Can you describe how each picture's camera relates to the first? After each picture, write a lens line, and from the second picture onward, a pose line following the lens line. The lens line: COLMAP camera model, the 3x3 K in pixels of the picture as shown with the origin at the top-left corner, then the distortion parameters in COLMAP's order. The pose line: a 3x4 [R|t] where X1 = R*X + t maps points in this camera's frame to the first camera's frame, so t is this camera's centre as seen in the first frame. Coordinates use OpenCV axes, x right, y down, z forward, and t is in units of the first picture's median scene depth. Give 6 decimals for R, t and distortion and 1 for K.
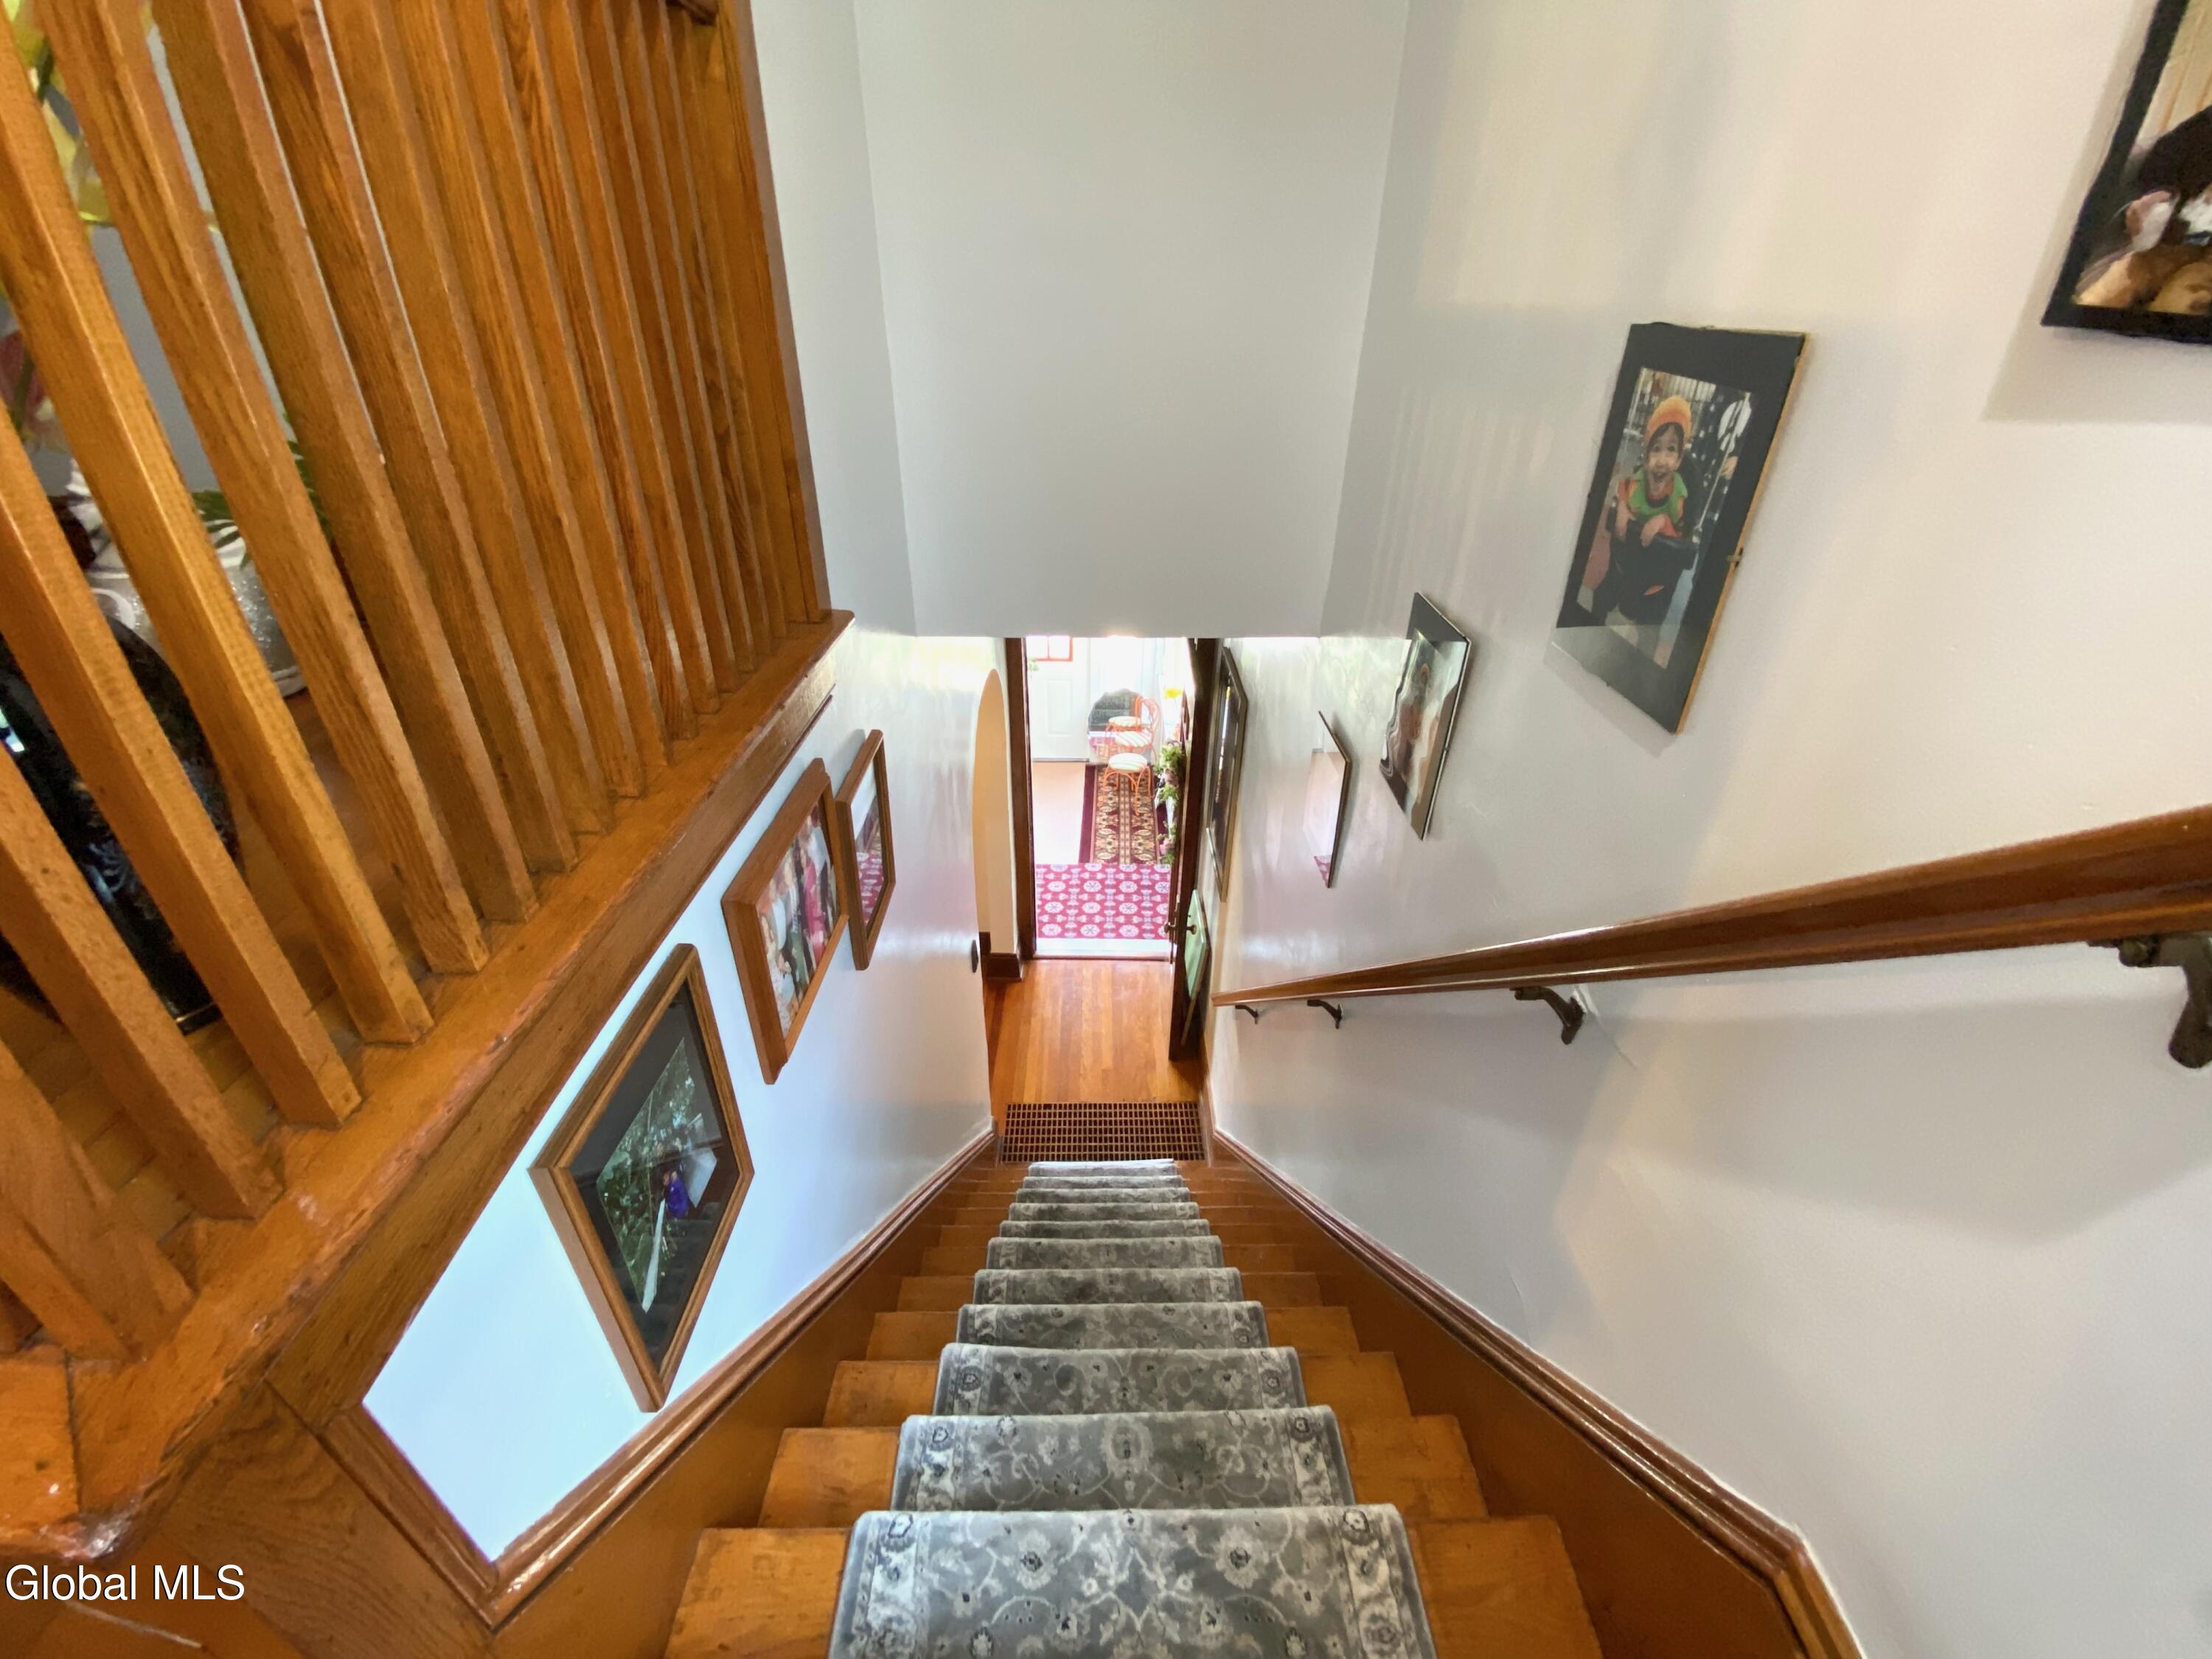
lens RADIAL K [[913.0, 0, 1111.2], [0, 913.0, 826.4], [0, 0, 1]] dist [0.013604, -0.015523]
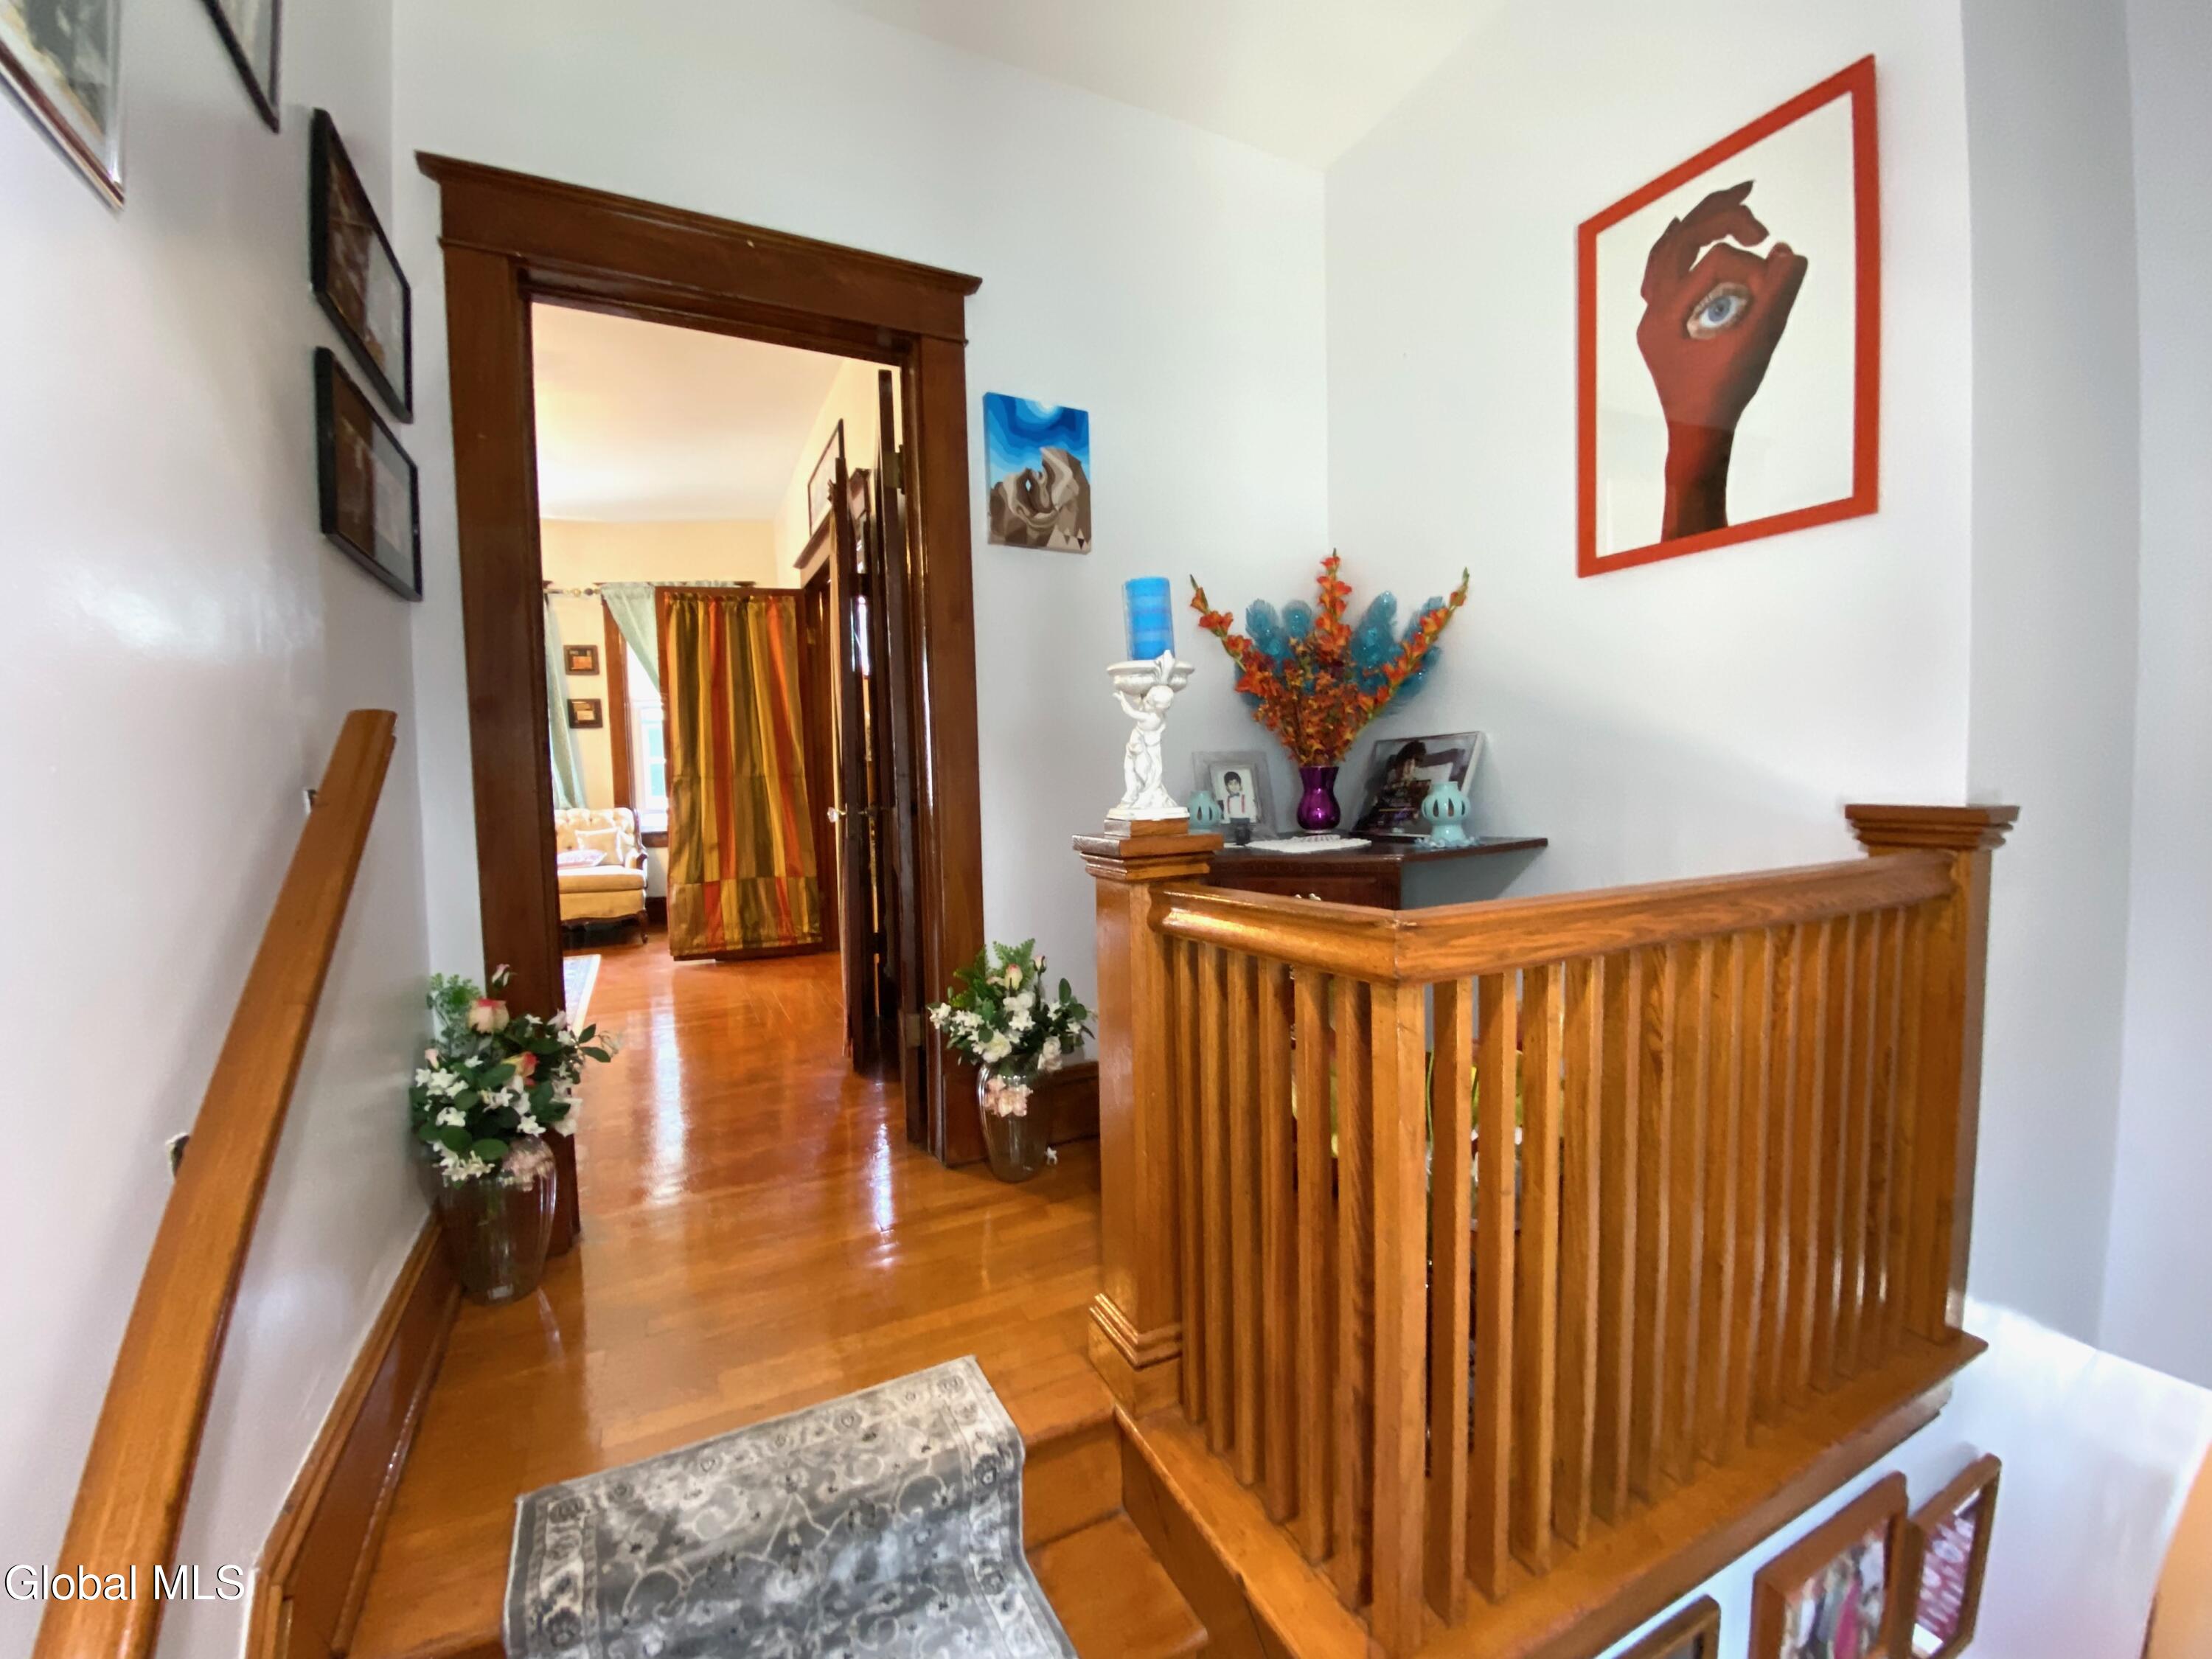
lens RADIAL K [[913.0, 0, 1111.2], [0, 913.0, 826.4], [0, 0, 1]] dist [0.013604, -0.015523]
pose [[0.445451, 0.042538, -0.894295, 0.212406], [-0.426315, 0.888440, -0.170089, -0.225993], [0.787292, 0.457017, 0.413892, -0.587594]]
